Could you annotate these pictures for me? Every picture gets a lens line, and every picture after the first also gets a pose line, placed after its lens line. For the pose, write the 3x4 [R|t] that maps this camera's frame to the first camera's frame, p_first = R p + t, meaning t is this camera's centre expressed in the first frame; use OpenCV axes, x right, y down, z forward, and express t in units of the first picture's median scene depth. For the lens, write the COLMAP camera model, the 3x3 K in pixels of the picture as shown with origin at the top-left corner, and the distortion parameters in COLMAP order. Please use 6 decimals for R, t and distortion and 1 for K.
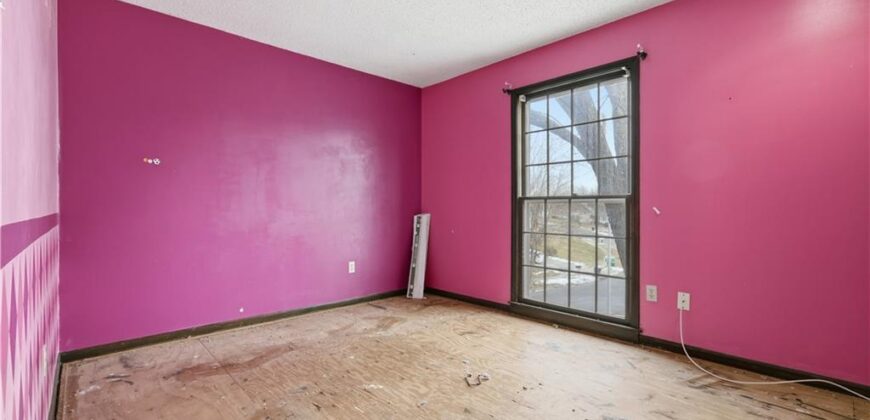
lens RADIAL K [[384.5, 0, 437.1], [0, 384.5, 208.1], [0, 0, 1]] dist [0.002154, 0.000173]
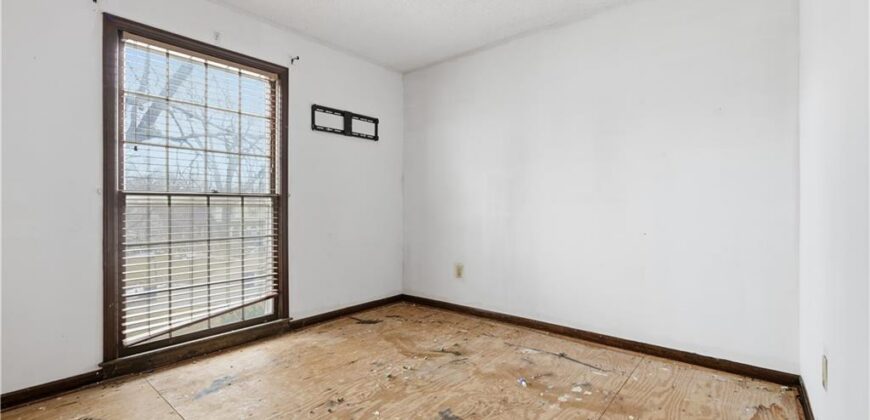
lens RADIAL K [[384.5, 0, 437.1], [0, 384.5, 208.1], [0, 0, 1]] dist [0.002154, 0.000173]
pose [[-0.138766, -0.007377, 0.990298, -0.489899], [0.000746, 0.999971, 0.007554, -0.004804], [-0.990325, 0.001787, -0.138756, 0.569657]]
